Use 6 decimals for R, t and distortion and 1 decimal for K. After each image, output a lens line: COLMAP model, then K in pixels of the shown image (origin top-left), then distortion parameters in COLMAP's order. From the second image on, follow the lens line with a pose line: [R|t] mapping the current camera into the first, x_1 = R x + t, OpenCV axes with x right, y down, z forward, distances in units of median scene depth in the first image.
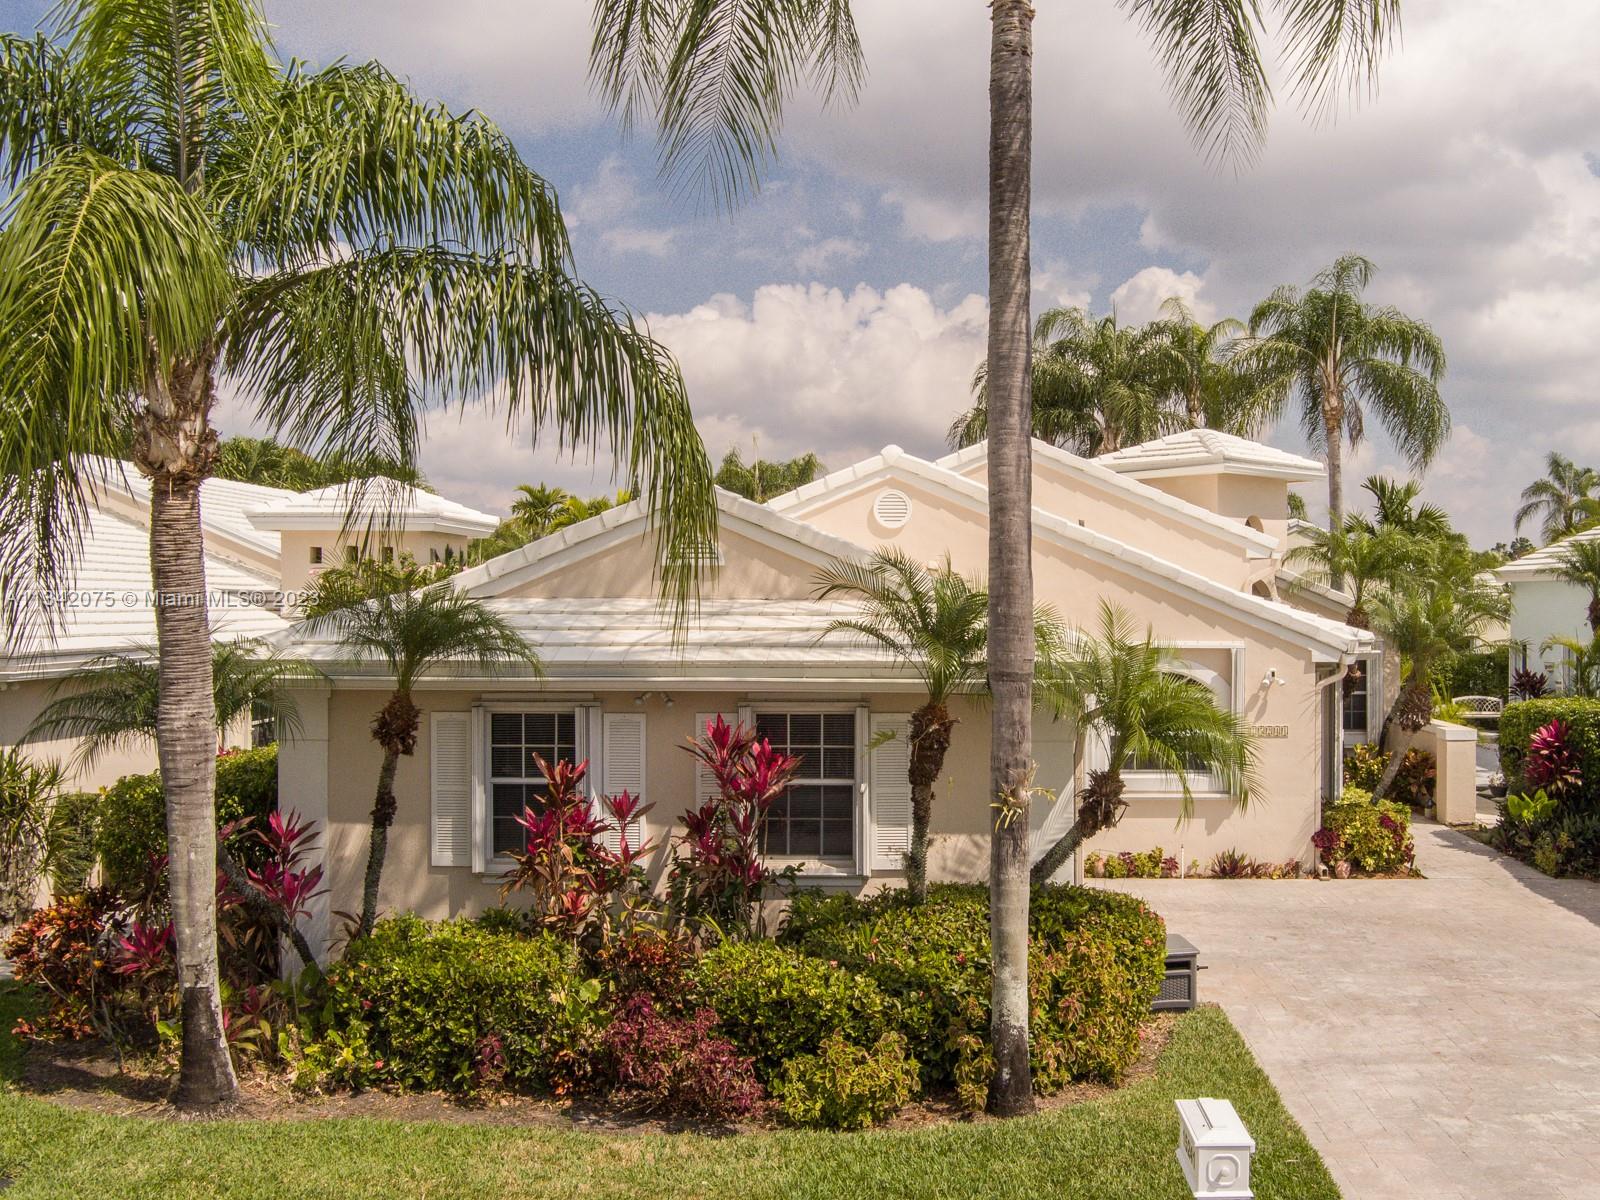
lens RADIAL K [[1547.7, 0, 800.0], [0, 1547.7, 600.0], [0, 0, 1]] dist [0.035672, 0.003034]
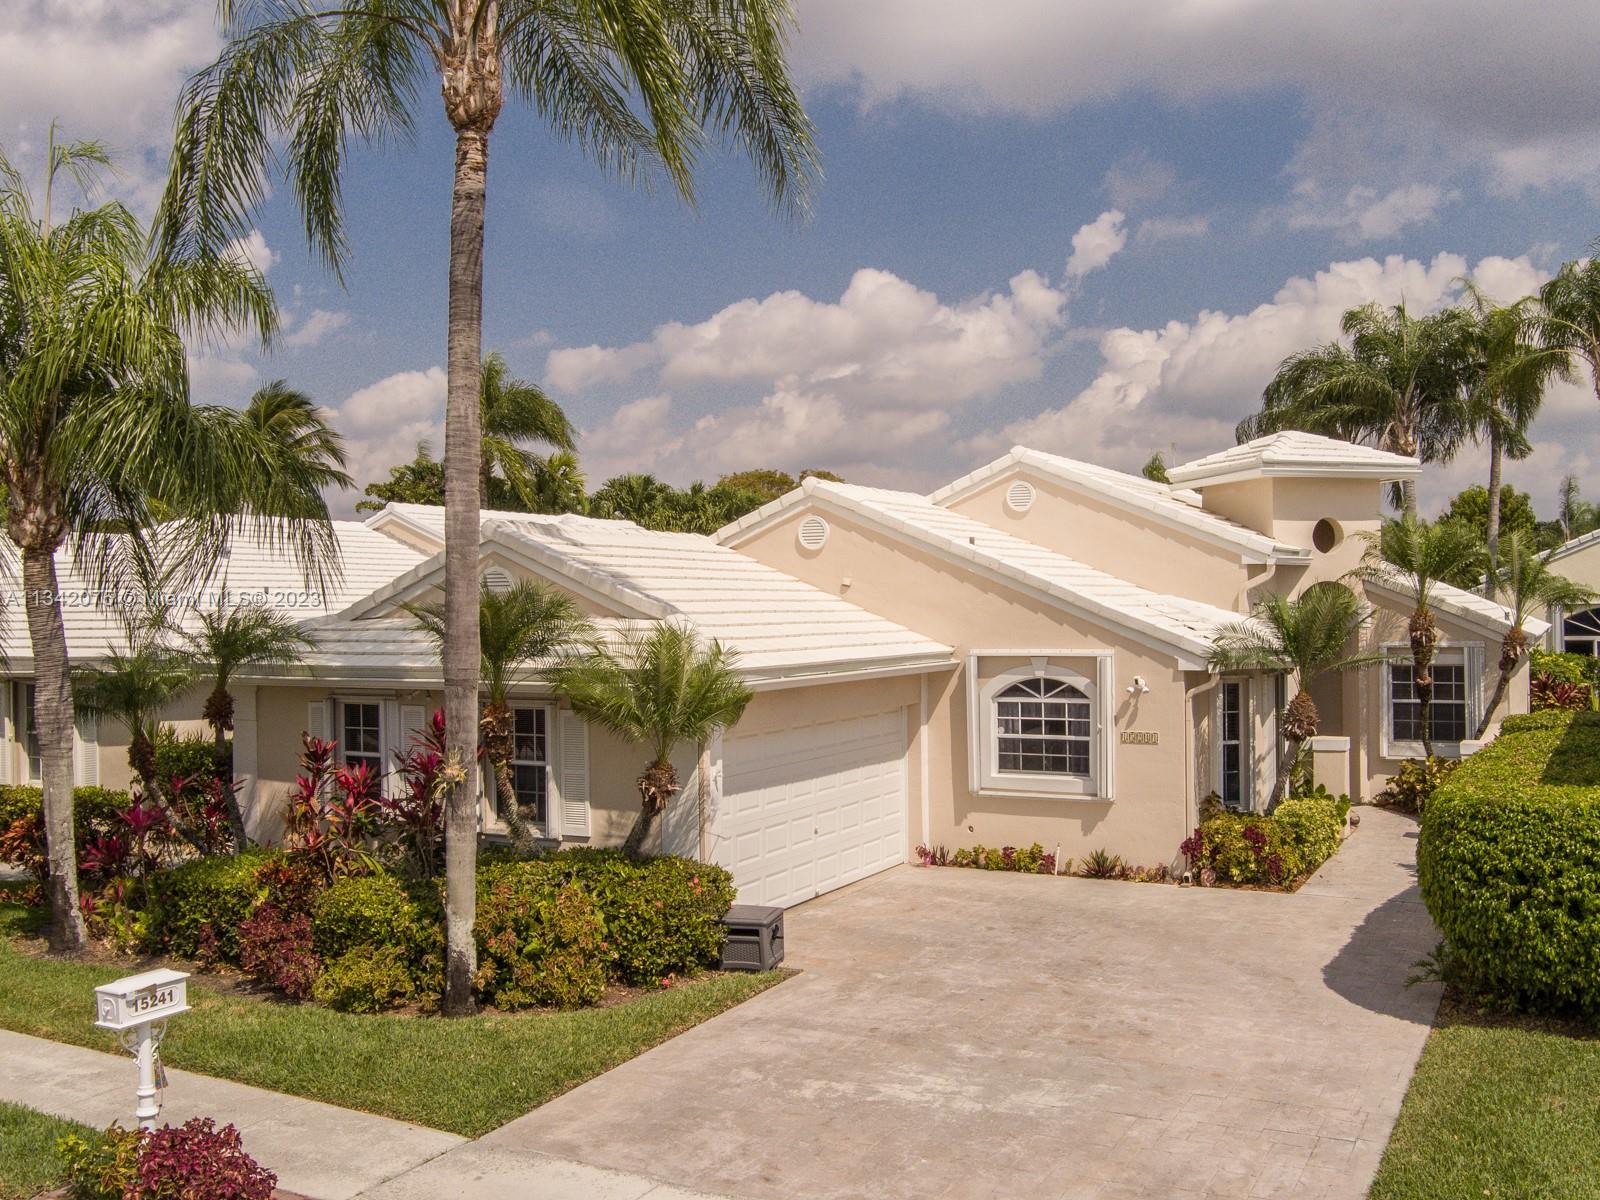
lens RADIAL K [[1547.7, 0, 800.0], [0, 1547.7, 600.0], [0, 0, 1]] dist [0.035672, 0.003034]
pose [[0.874029, -0.011272, -0.485744, 0.606603], [0.013714, 0.999905, 0.001474, -0.010697], [0.485681, -0.007950, 0.874100, 0.000498]]
